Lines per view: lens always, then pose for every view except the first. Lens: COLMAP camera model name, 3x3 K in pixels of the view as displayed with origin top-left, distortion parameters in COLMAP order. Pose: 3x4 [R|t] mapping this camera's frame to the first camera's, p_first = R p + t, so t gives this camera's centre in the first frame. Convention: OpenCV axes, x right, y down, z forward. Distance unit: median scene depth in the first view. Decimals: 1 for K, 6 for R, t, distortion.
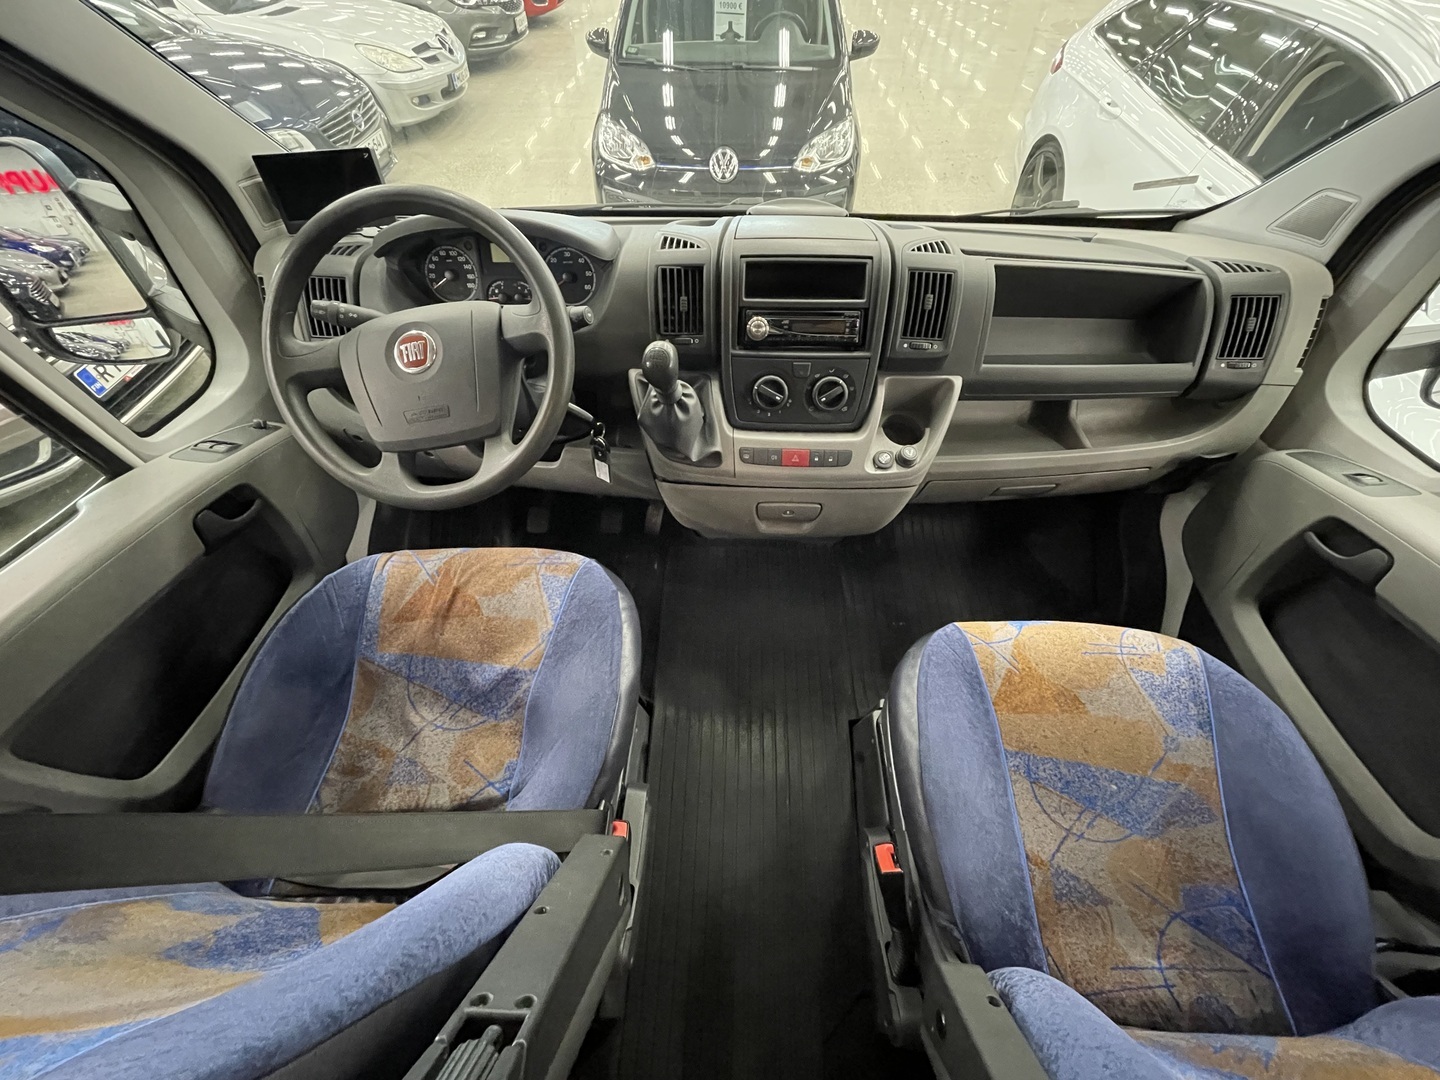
lens RADIAL K [[573.0, 0, 720.0], [0, 573.0, 540.0], [0, 0, 1]] dist [-0.001597, -0.000192]
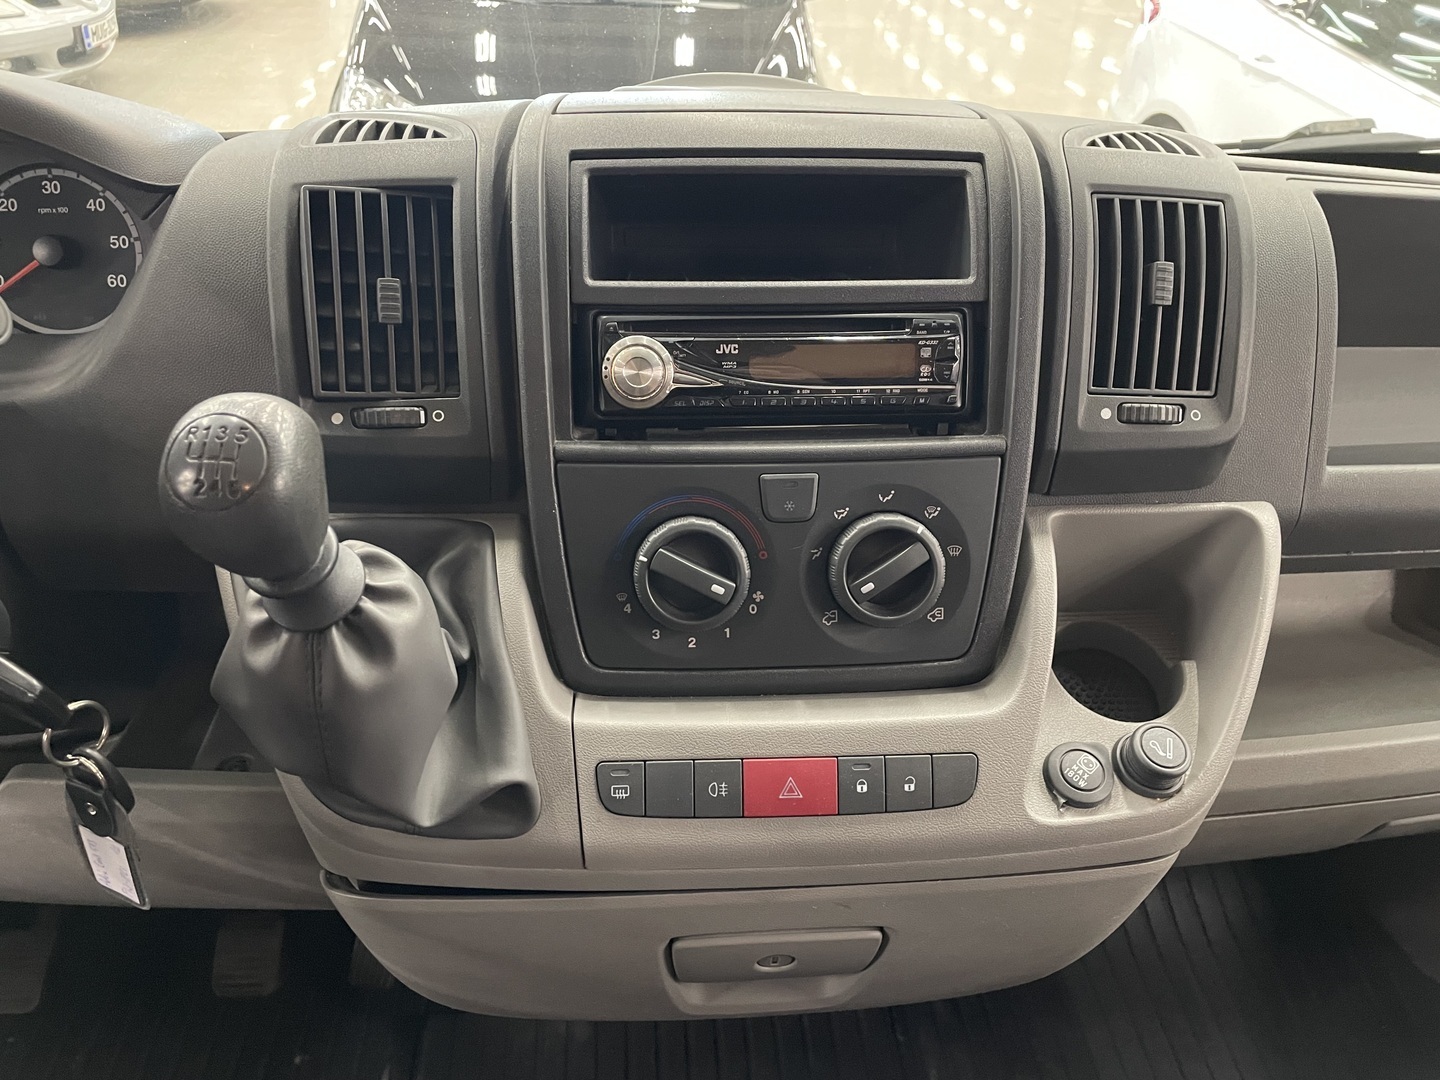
lens RADIAL K [[1101.2, 0, 720.0], [0, 1101.2, 540.0], [0, 0, 1]] dist [0.003944, 0.000771]
pose [[0.993855, -0.034521, 0.105173, 0.042520], [0.062311, 0.959766, -0.273799, -0.114408], [-0.091489, 0.278670, 0.956019, 0.441001]]
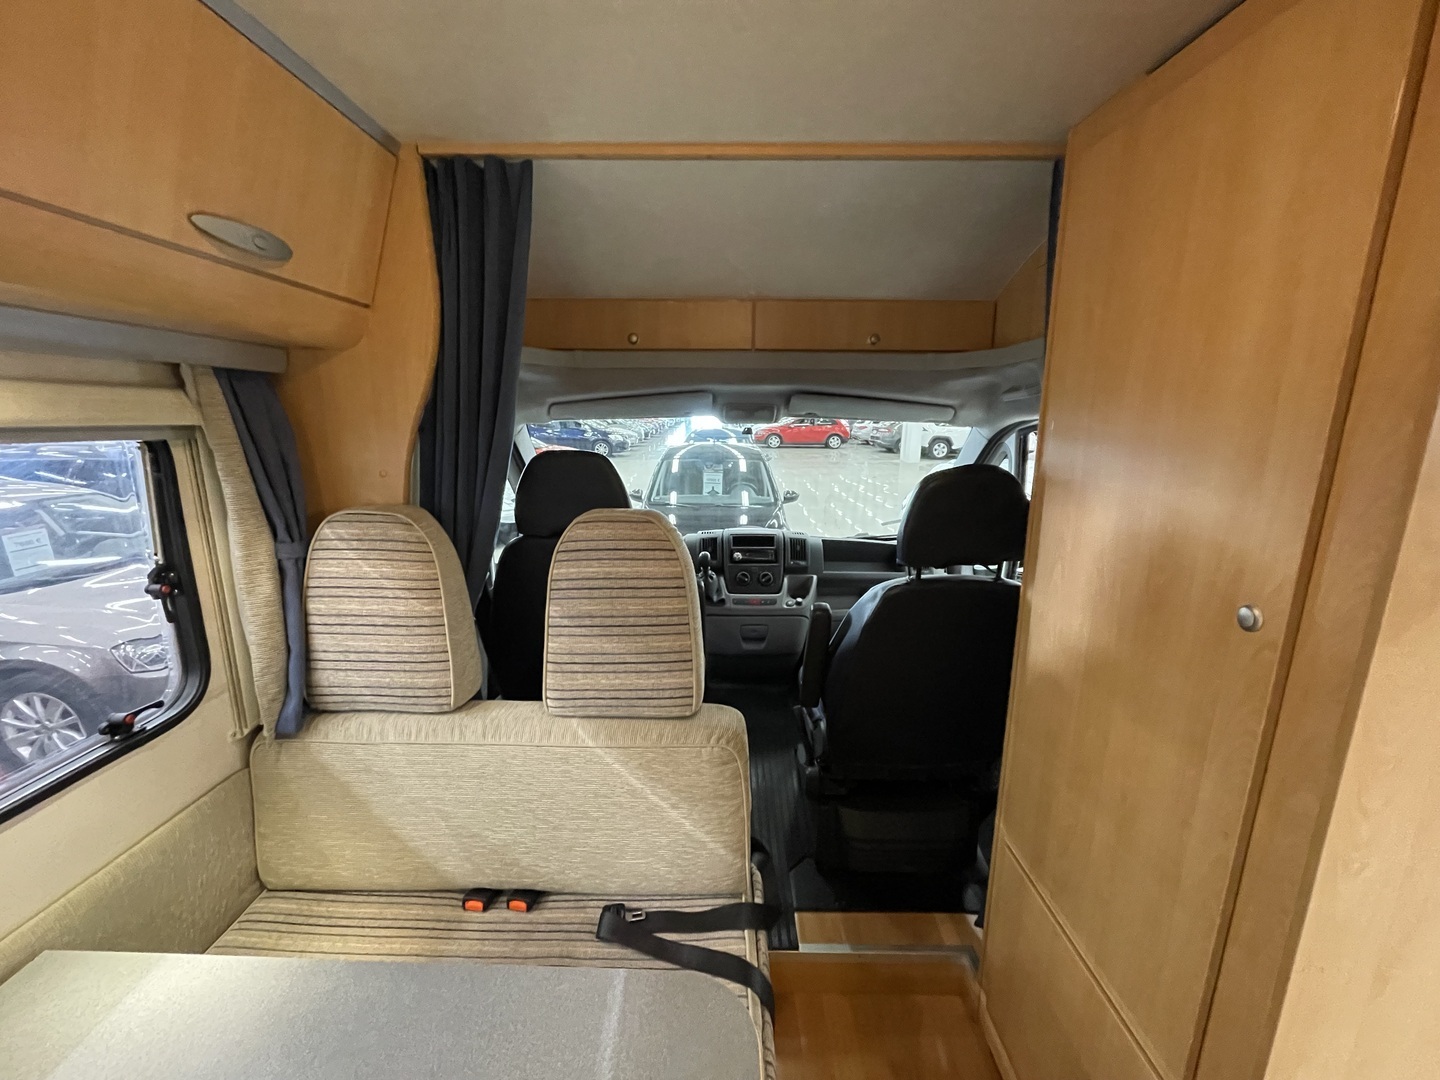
lens RADIAL K [[573.0, 0, 720.0], [0, 573.0, 540.0], [0, 0, 1]] dist [-0.001597, -0.000192]
pose [[0.999247, 0.002300, 0.038733, -0.116807], [0.021845, 0.791650, -0.610585, 1.174048], [-0.032067, 0.610971, 0.791003, -1.144366]]
